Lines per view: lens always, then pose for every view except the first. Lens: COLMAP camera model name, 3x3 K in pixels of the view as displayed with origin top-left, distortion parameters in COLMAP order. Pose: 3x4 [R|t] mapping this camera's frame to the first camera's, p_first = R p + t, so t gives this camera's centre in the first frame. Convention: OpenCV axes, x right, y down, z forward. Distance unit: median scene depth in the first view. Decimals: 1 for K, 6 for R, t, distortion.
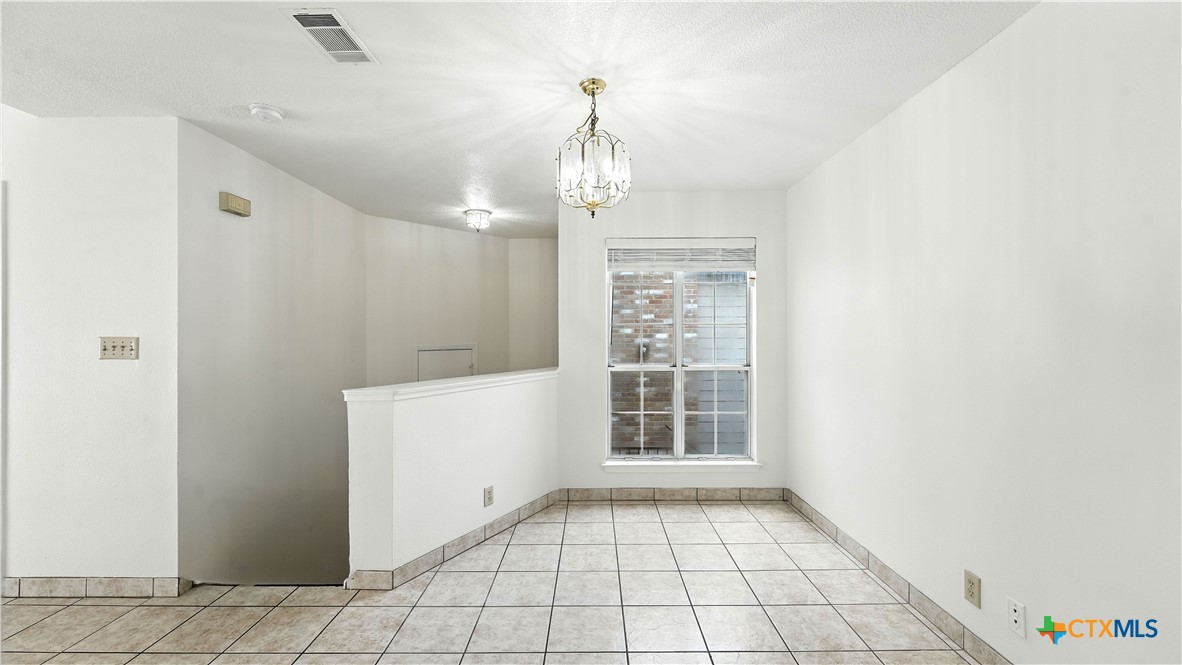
lens RADIAL K [[477.3, 0, 588.8], [0, 477.3, 331.9], [0, 0, 1]] dist [0.000234, 0.000000]
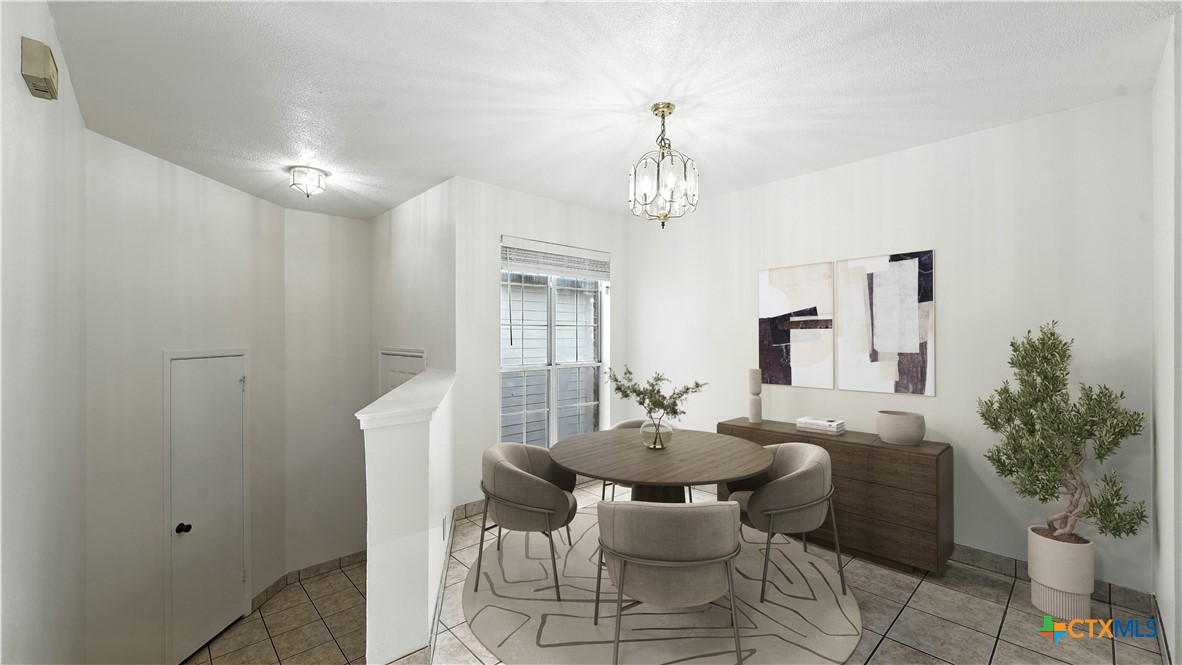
lens RADIAL K [[477.3, 0, 590.3], [0, 477.3, 334.6], [0, 0, 1]] dist [0.000234, 0.000000]
pose [[0.718801, 0.004806, 0.695199, -0.500104], [-0.004923, 0.999986, -0.001823, 0.006042], [-0.695198, -0.002112, 0.718815, 0.182023]]
